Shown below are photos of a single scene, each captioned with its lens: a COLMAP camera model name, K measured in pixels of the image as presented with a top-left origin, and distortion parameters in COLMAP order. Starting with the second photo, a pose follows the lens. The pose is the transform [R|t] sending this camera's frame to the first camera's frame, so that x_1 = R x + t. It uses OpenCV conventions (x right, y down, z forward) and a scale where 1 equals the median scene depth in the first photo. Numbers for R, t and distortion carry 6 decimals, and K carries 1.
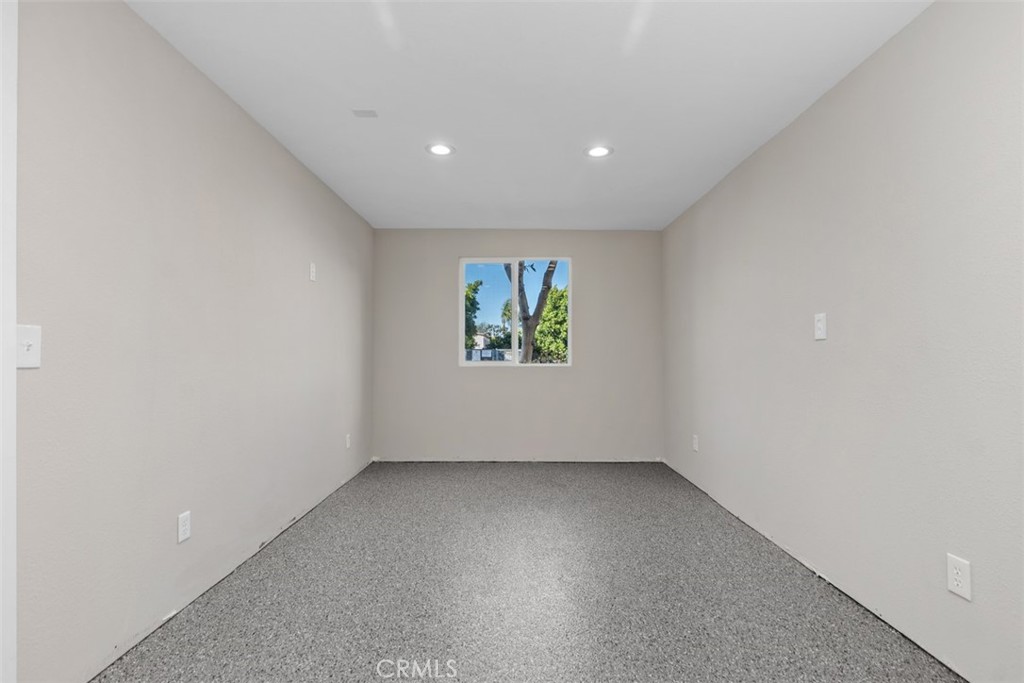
lens RADIAL K [[501.5, 0, 512.6], [0, 501.5, 344.1], [0, 0, 1]] dist [0.000085, 0.000045]
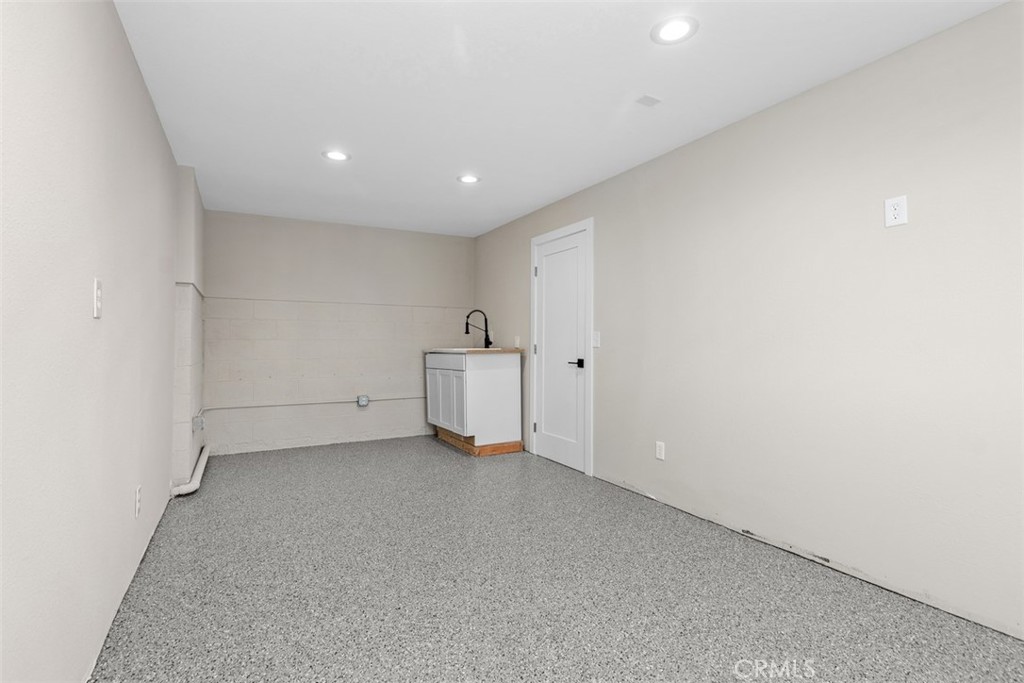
lens RADIAL K [[474.1, 0, 512.9], [0, 474.1, 343.8], [0, 0, 1]] dist [0.000045, -0.000027]
pose [[-0.869283, -0.001614, -0.494312, 0.541438], [0.005900, 0.999890, -0.013642, 0.044526], [0.494280, -0.014775, -0.869177, 2.261927]]
